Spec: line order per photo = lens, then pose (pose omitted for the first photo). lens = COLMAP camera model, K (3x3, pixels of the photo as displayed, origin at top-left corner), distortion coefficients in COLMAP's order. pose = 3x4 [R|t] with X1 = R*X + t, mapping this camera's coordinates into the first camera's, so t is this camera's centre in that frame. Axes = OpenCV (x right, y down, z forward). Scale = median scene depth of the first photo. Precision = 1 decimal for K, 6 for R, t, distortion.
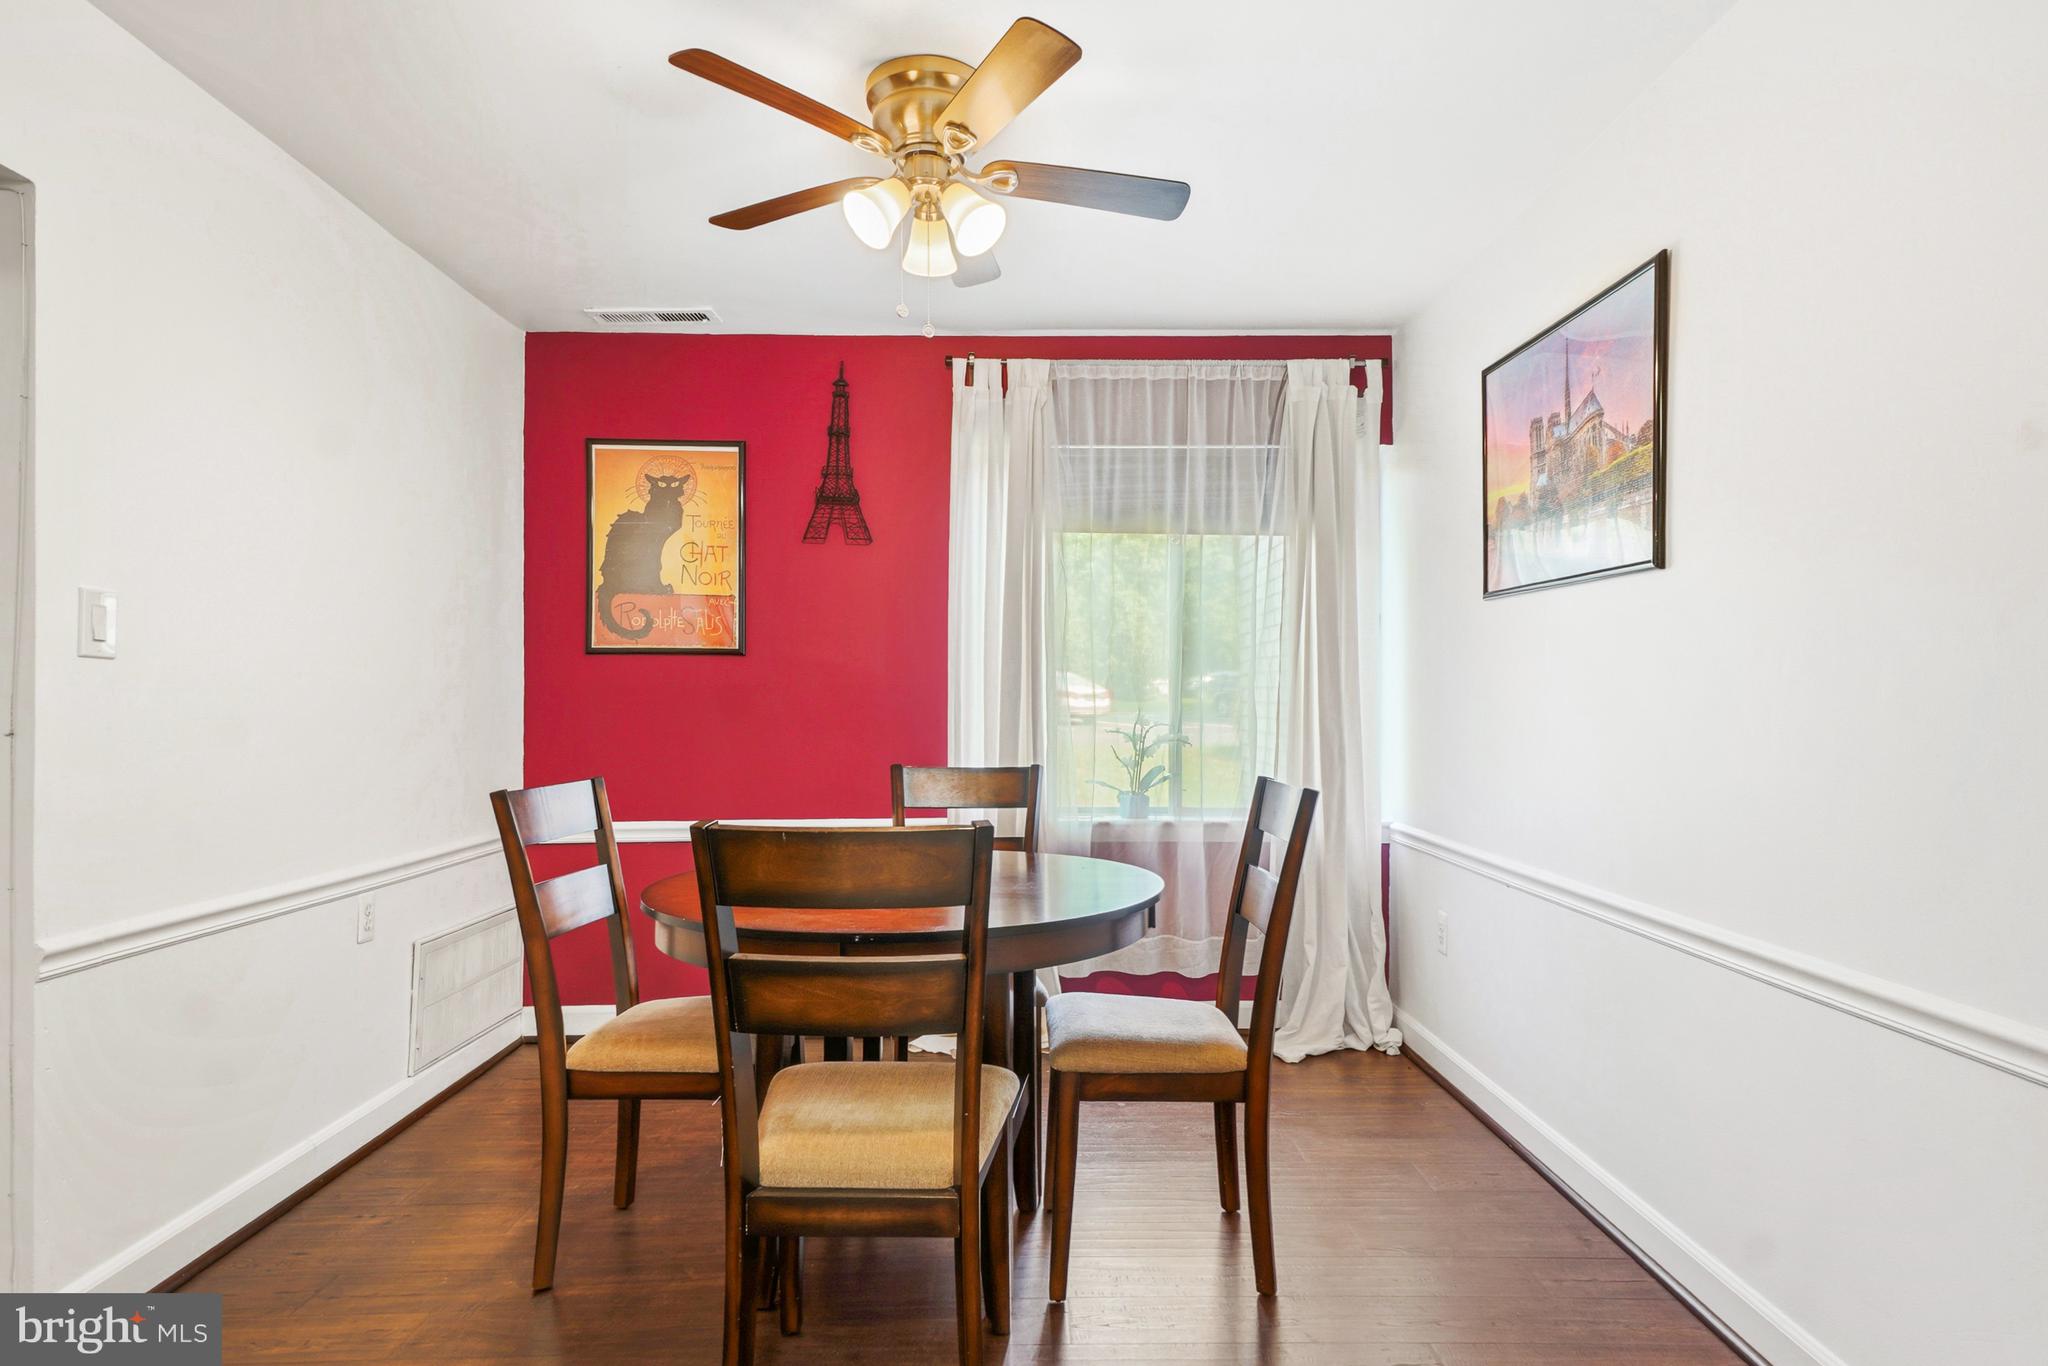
lens RADIAL K [[1155.8, 0, 1024.0], [0, 1155.8, 683.0], [0, 0, 1]] dist [0.054889, 0.000280]
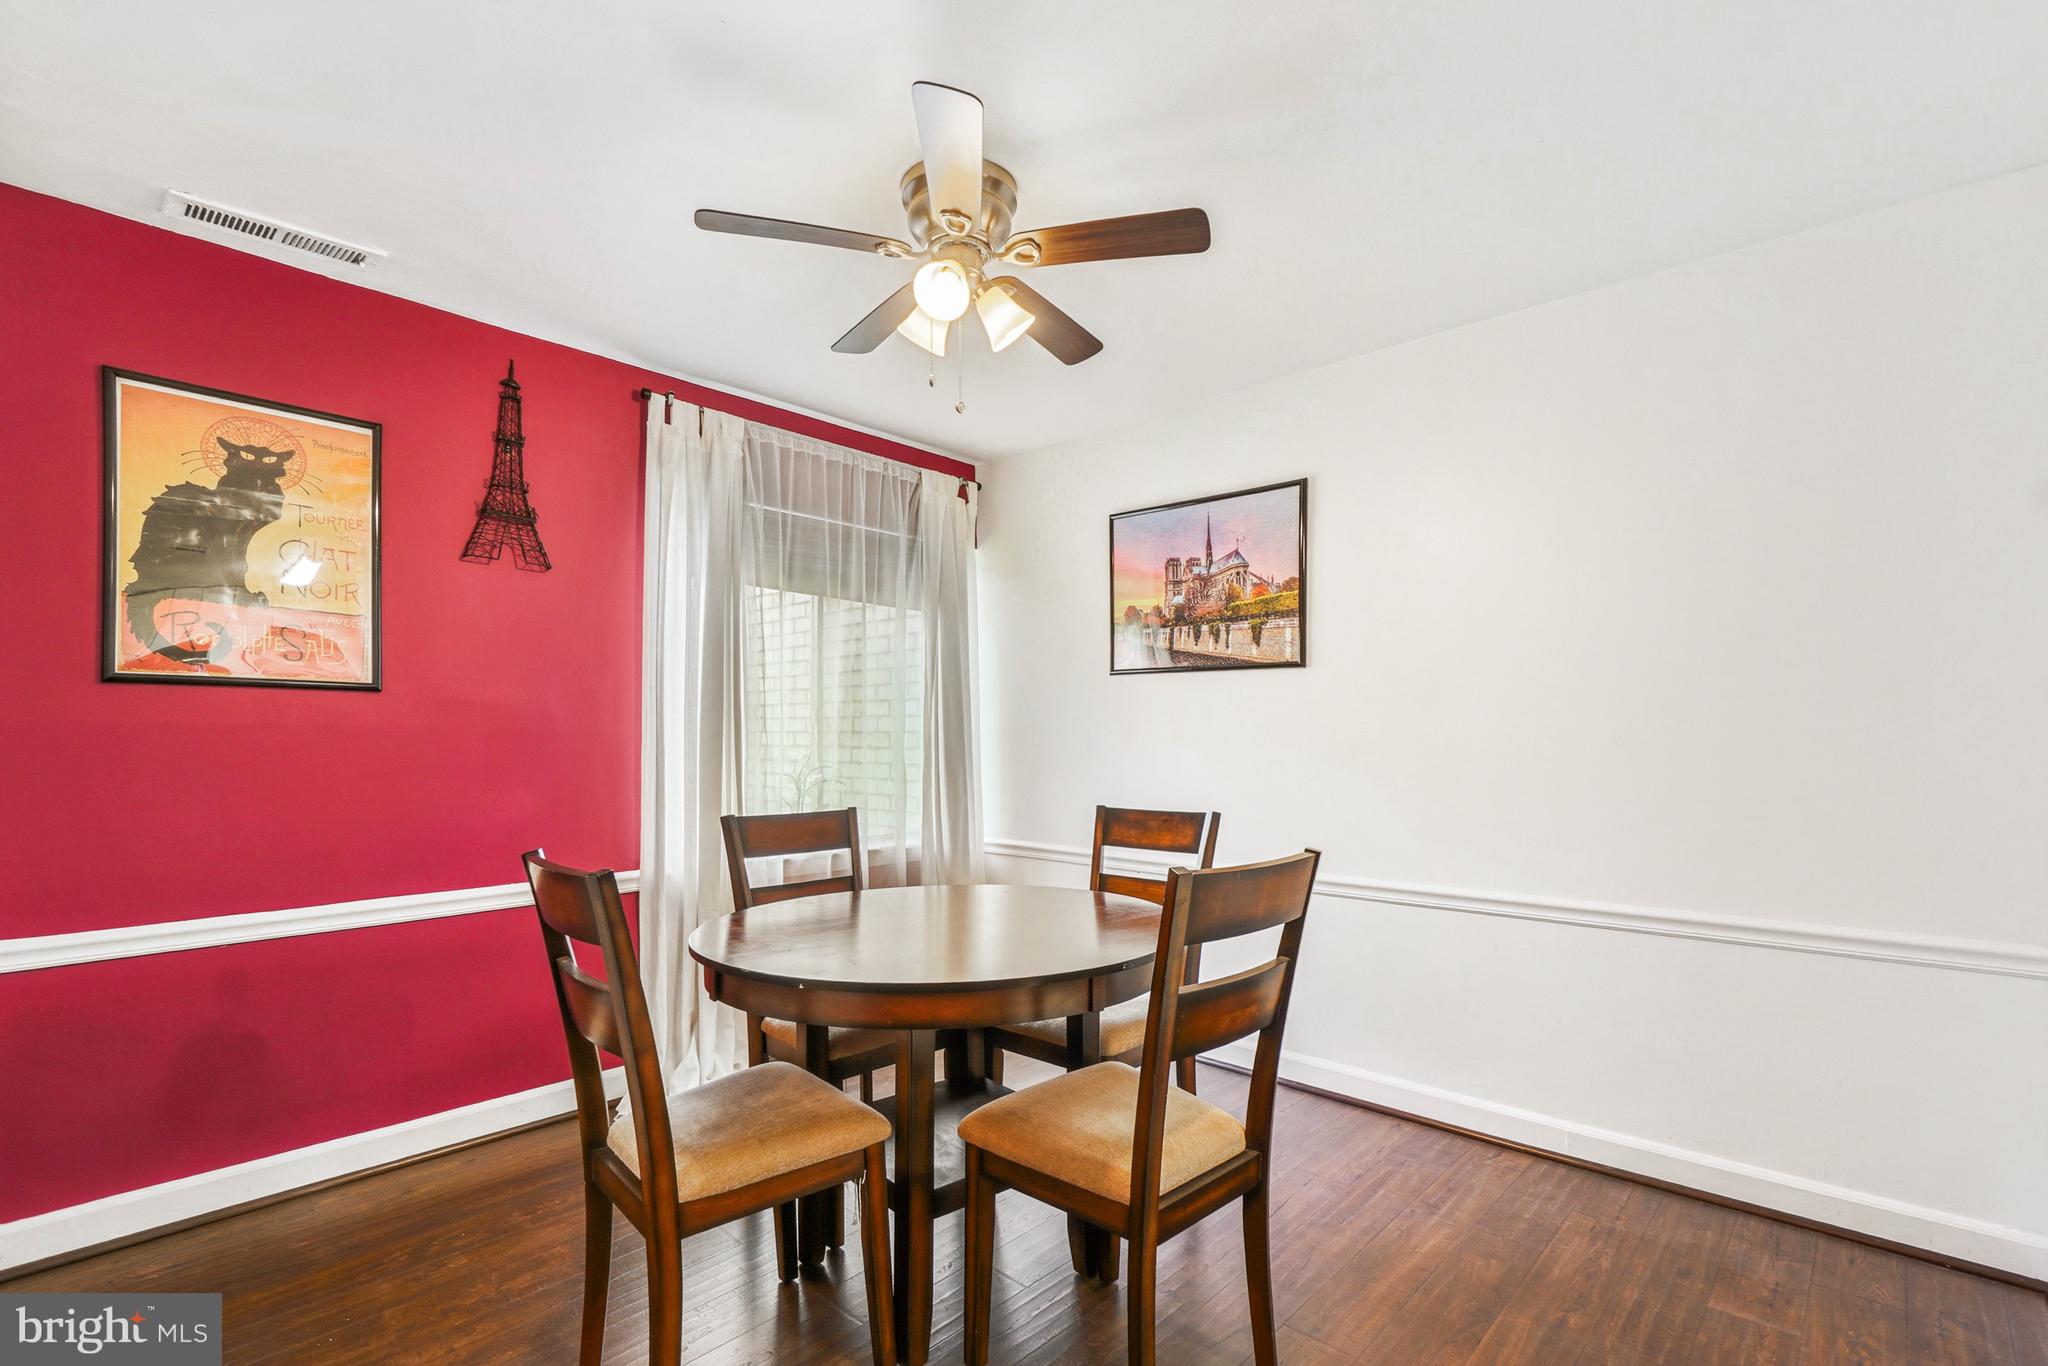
lens RADIAL K [[964.7, 0, 1032.0], [0, 964.7, 741.5], [0, 0, 1]] dist [0.001657, -0.008564]
pose [[0.666797, -0.001827, 0.745237, -0.454790], [-0.011188, 0.999860, 0.012461, -0.002290], [-0.745156, -0.016647, 0.666683, 0.226506]]
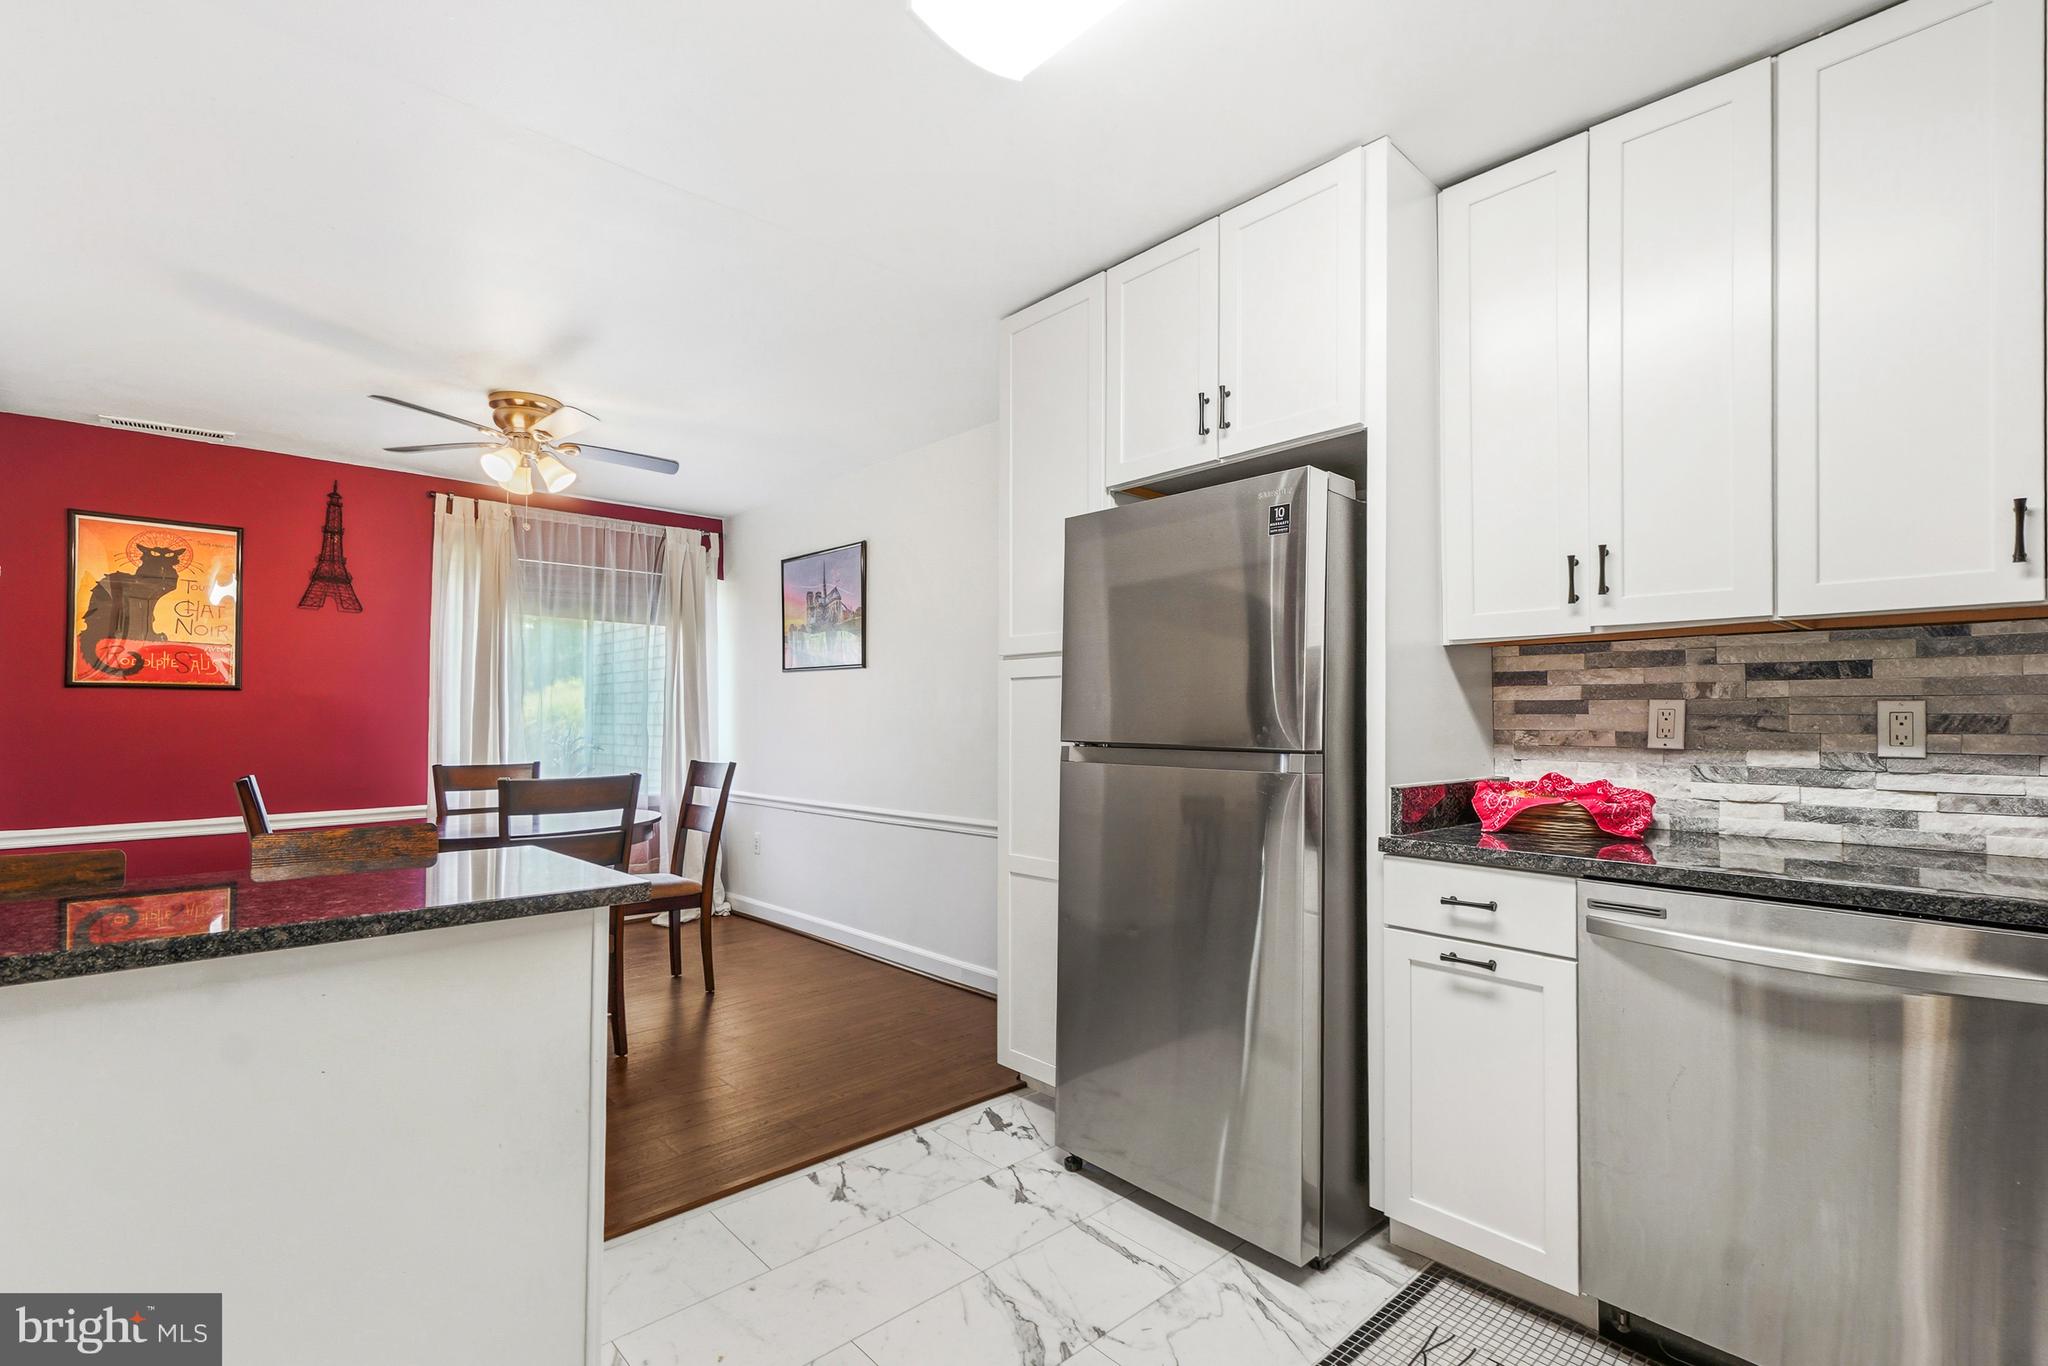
lens RADIAL K [[945.1, 0, 1087.7], [0, 945.1, 692.8], [0, 0, 1]] dist [0.000240, -0.006874]
pose [[0.705882, 0.008314, 0.708281, -0.331805], [-0.008001, 0.999961, -0.003764, -0.025130], [-0.708285, -0.003010, 0.705921, -0.458385]]
